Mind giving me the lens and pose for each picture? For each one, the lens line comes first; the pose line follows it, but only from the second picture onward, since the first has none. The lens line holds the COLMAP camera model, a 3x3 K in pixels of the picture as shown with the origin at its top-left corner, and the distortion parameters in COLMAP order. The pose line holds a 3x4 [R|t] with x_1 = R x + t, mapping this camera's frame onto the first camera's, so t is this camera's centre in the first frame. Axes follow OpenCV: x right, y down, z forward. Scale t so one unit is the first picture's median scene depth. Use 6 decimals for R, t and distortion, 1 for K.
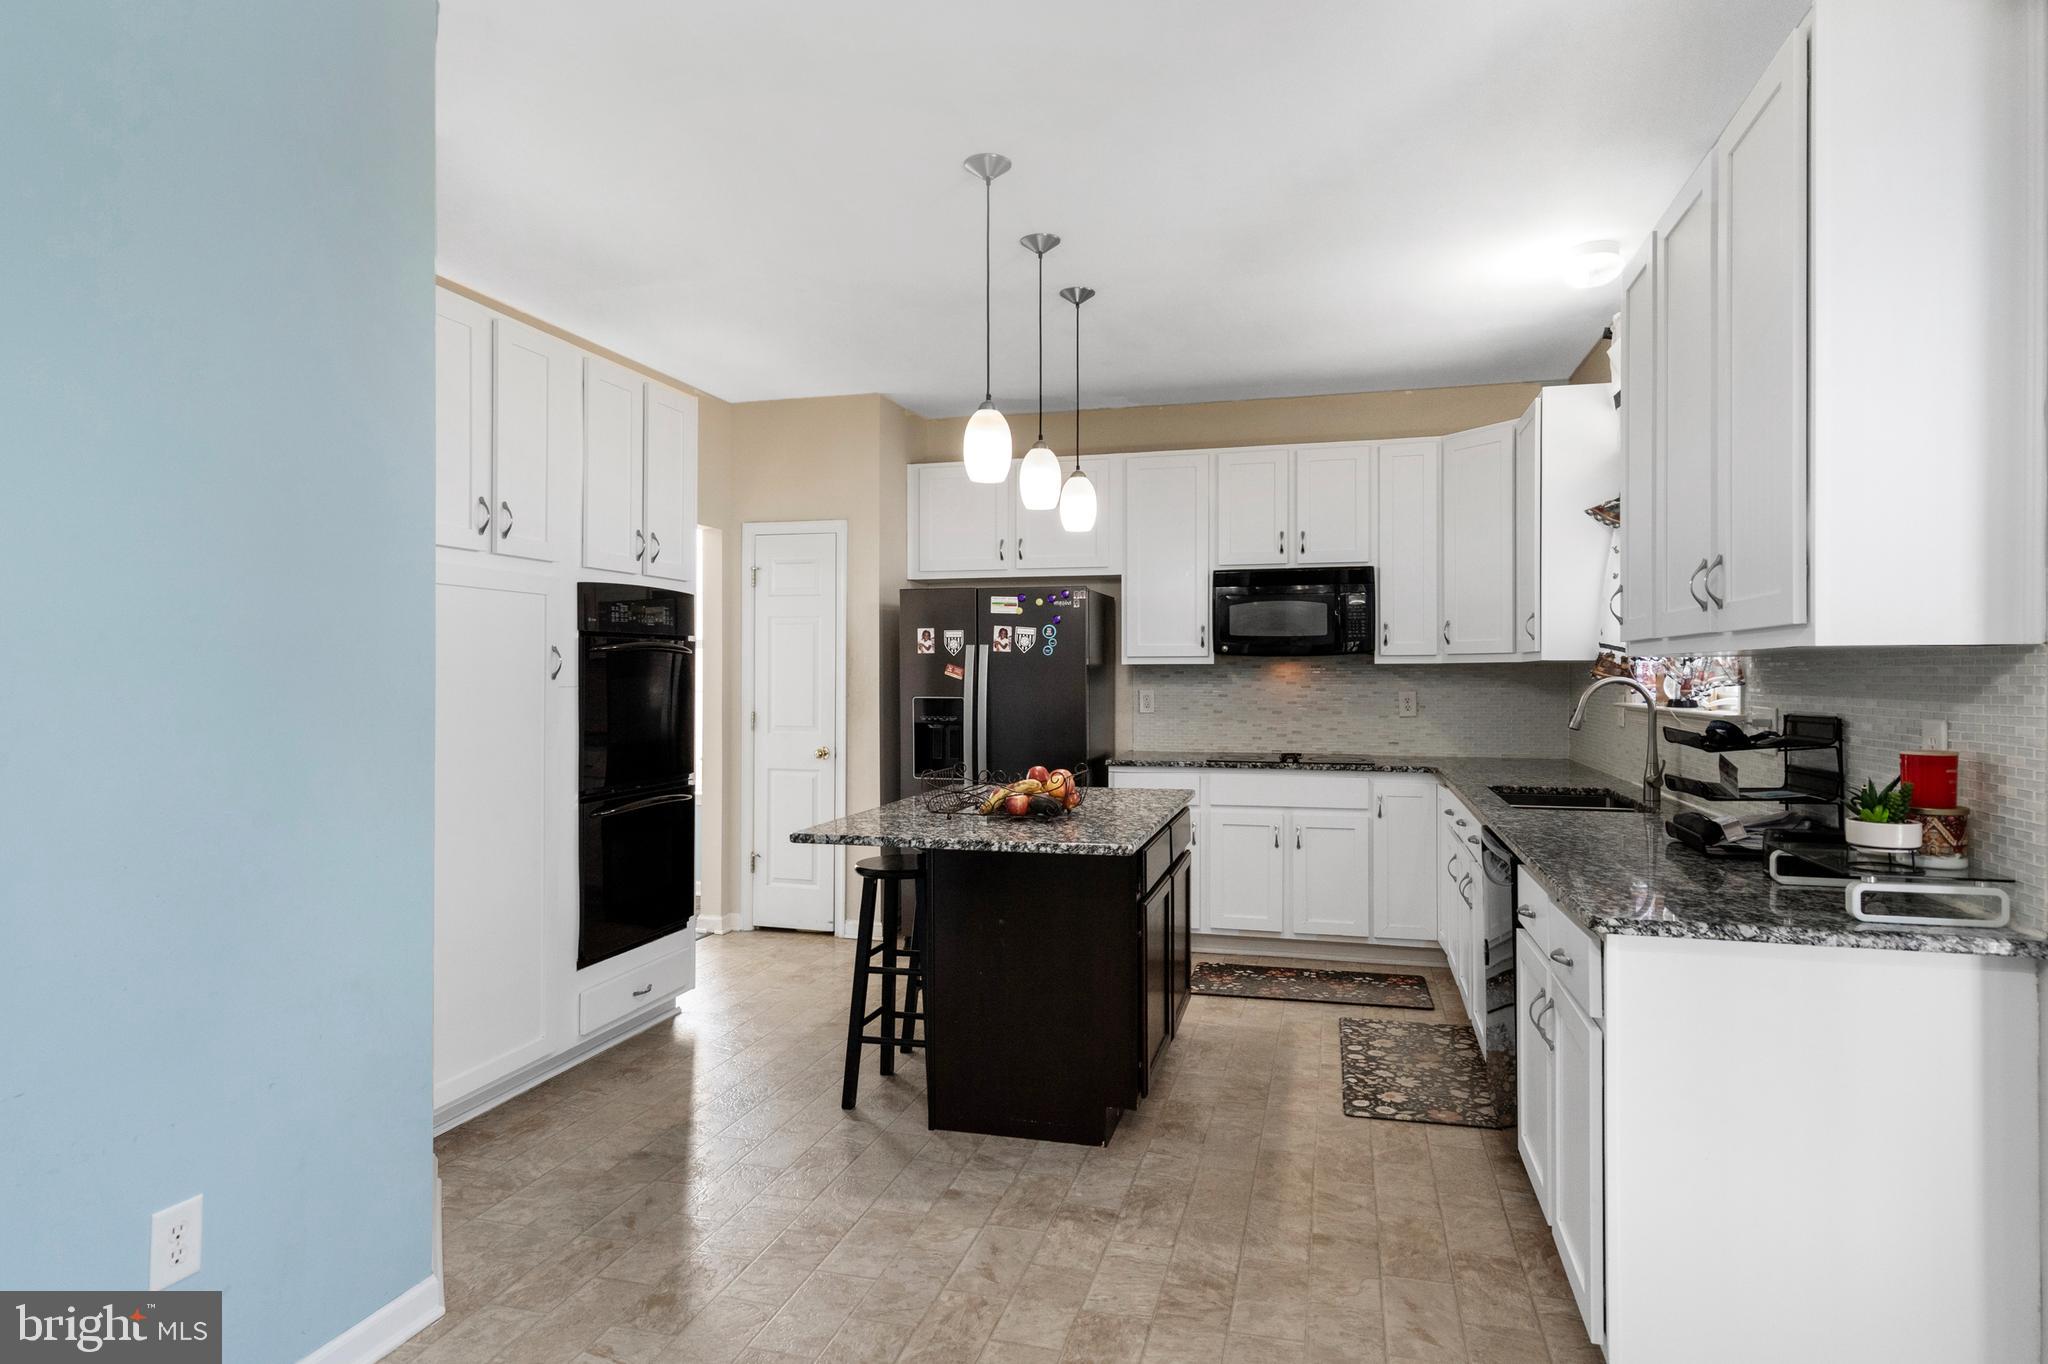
lens RADIAL K [[1154.1, 0, 1025.6], [0, 1154.1, 681.4], [0, 0, 1]] dist [0.015621, -0.004438]
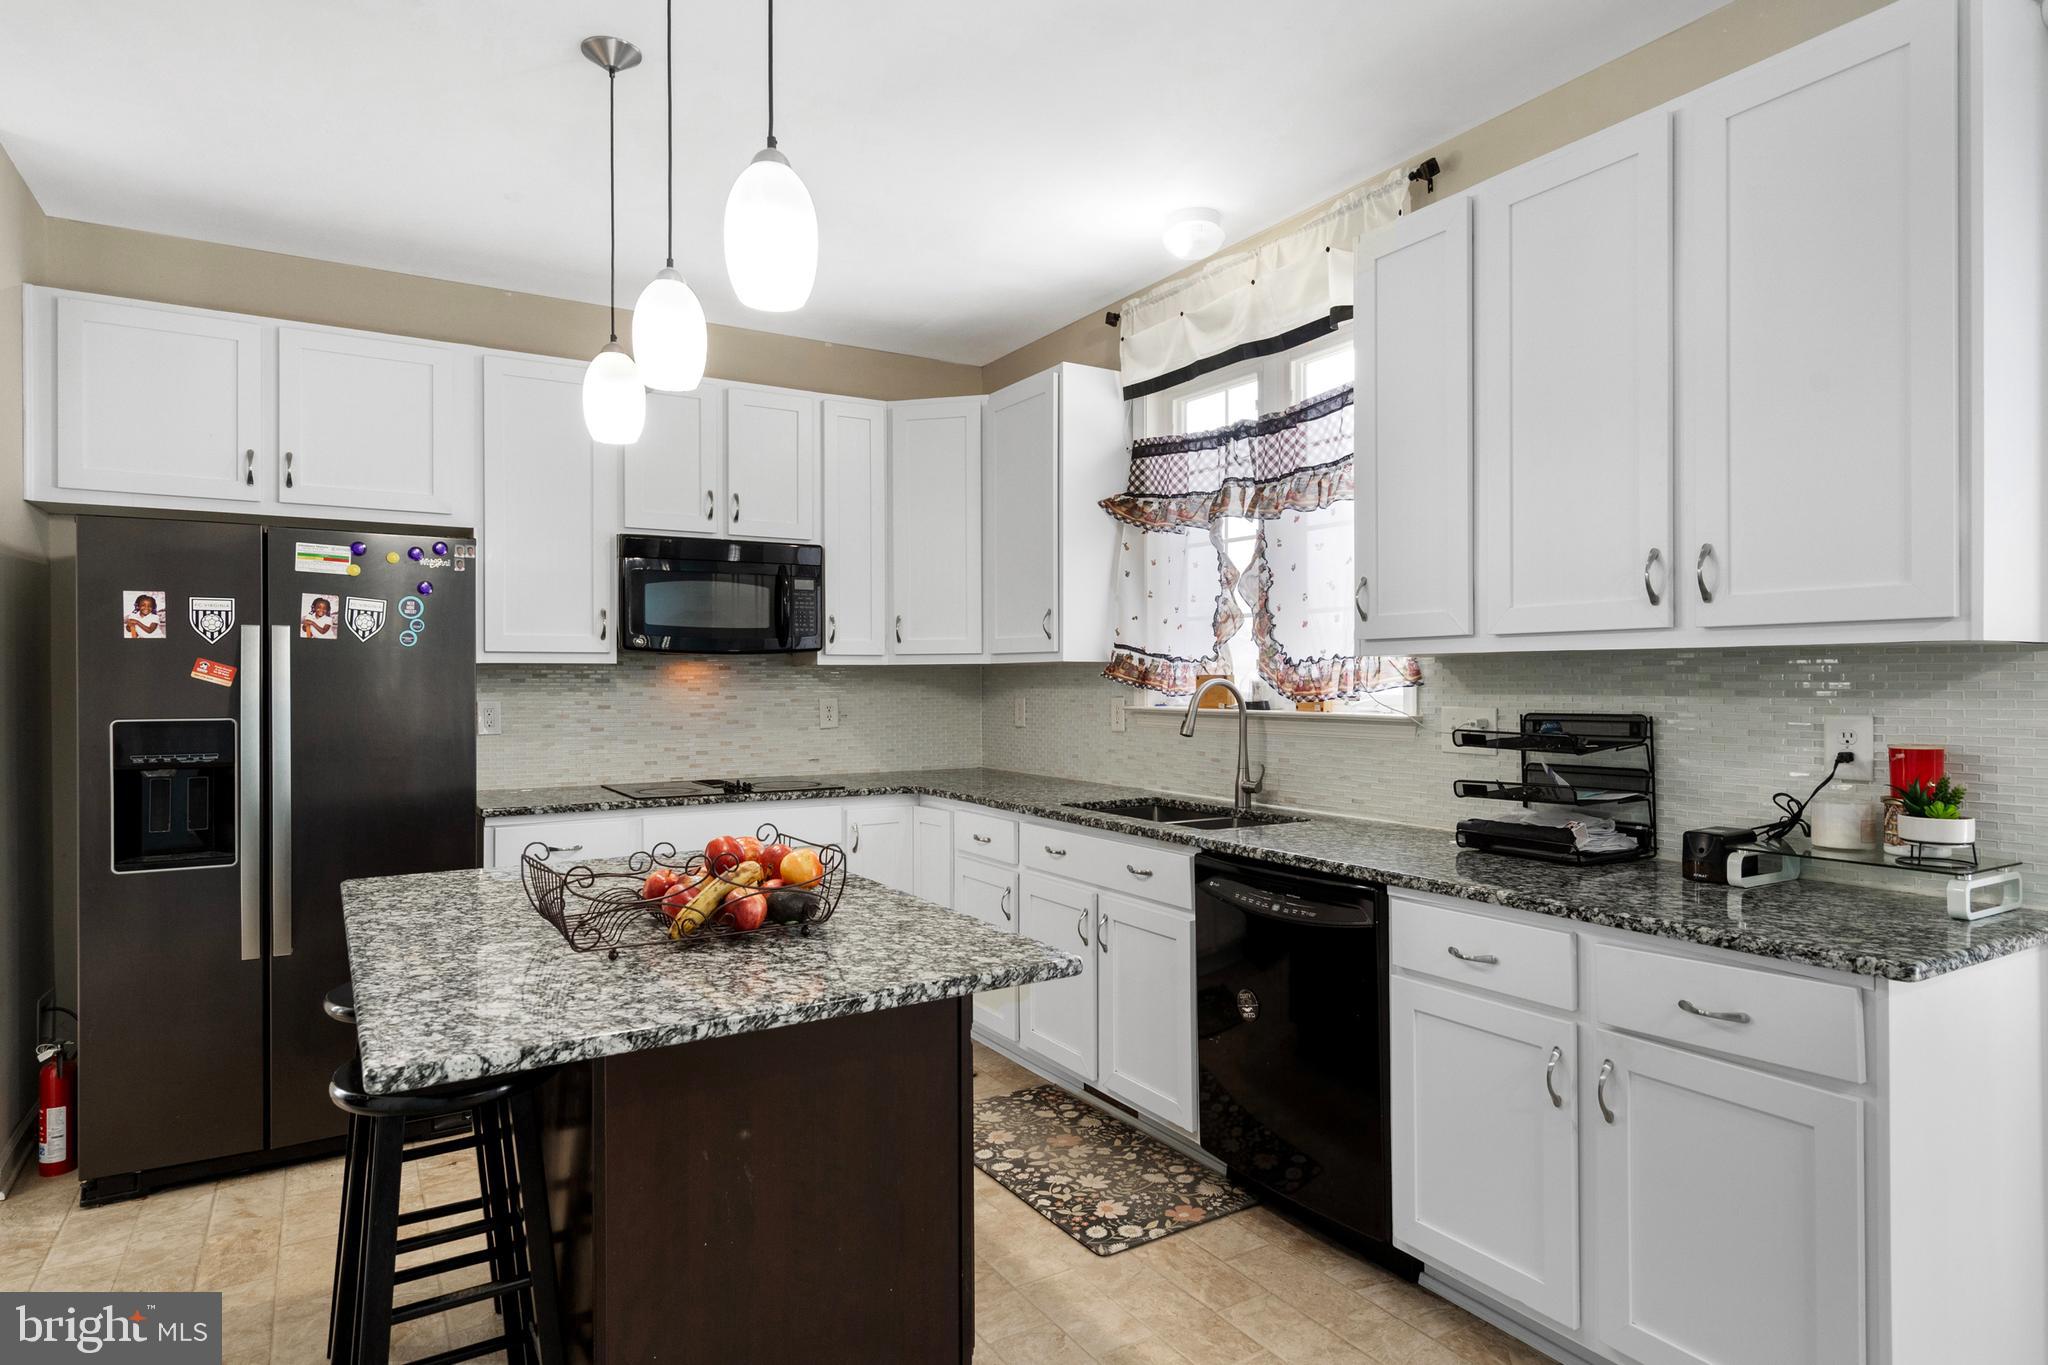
lens RADIAL K [[1154.1, 0, 1019.4], [0, 1154.1, 682.6], [0, 0, 1]] dist [0.015621, -0.004438]
pose [[0.682369, -0.002377, 0.731004, -0.230734], [0.006664, 0.999973, -0.002970, 0.000691], [-0.730978, 0.006898, 0.682366, 0.382585]]
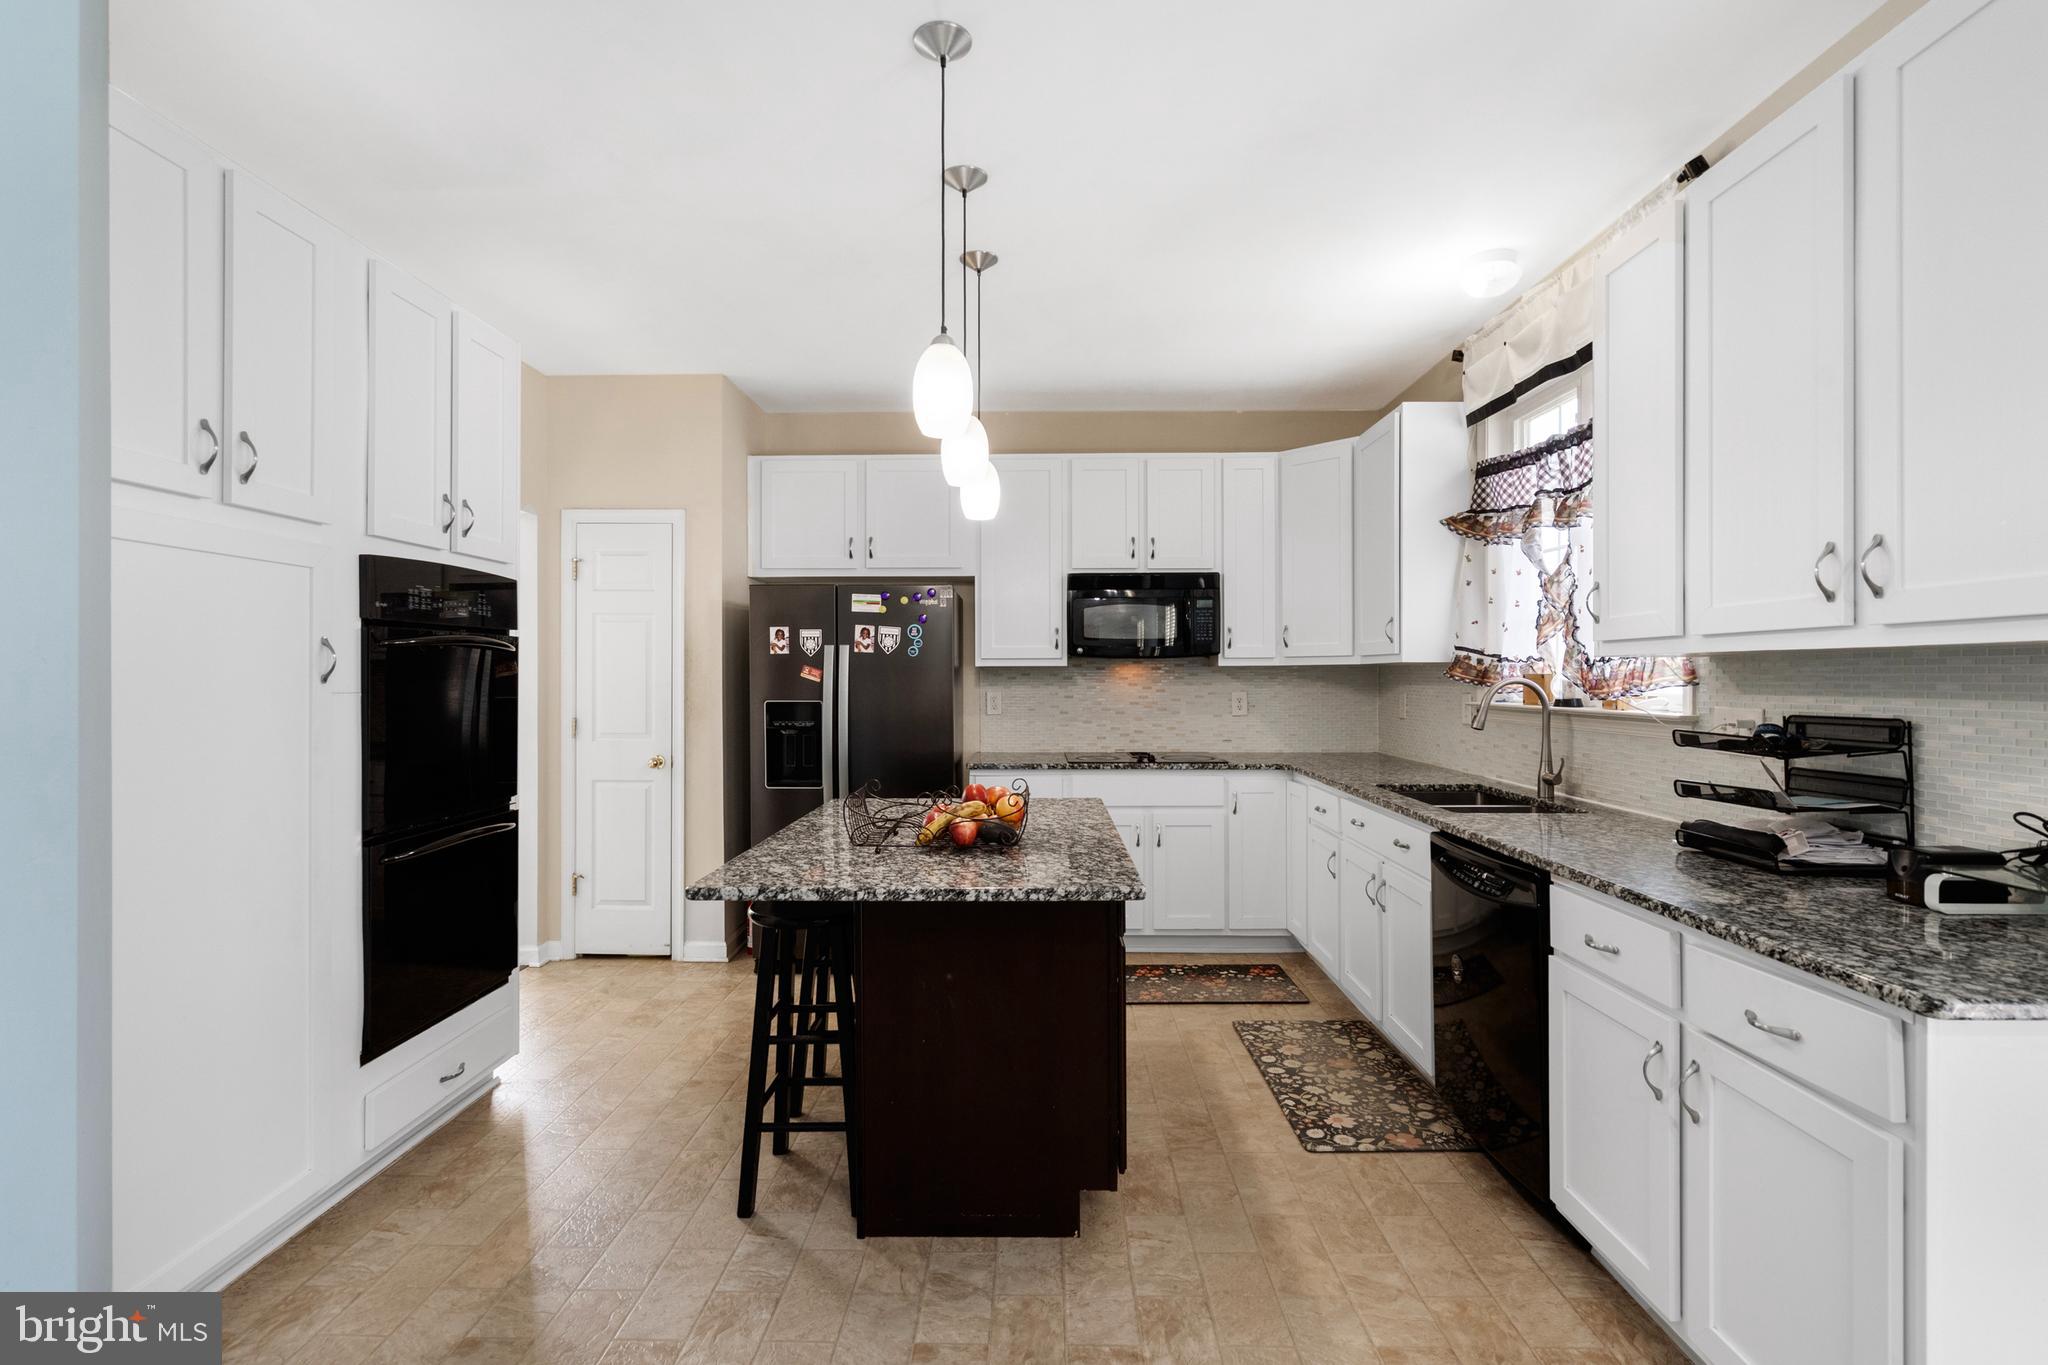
lens RADIAL K [[948.7, 0, 1020.1], [0, 948.7, 683.0], [0, 0, 1]] dist [-0.006939, 0.004751]
pose [[0.969614, -0.002482, 0.244626, -0.096733], [0.002518, 0.999997, 0.000167, -0.000440], [-0.244626, 0.000454, 0.969617, 0.237223]]
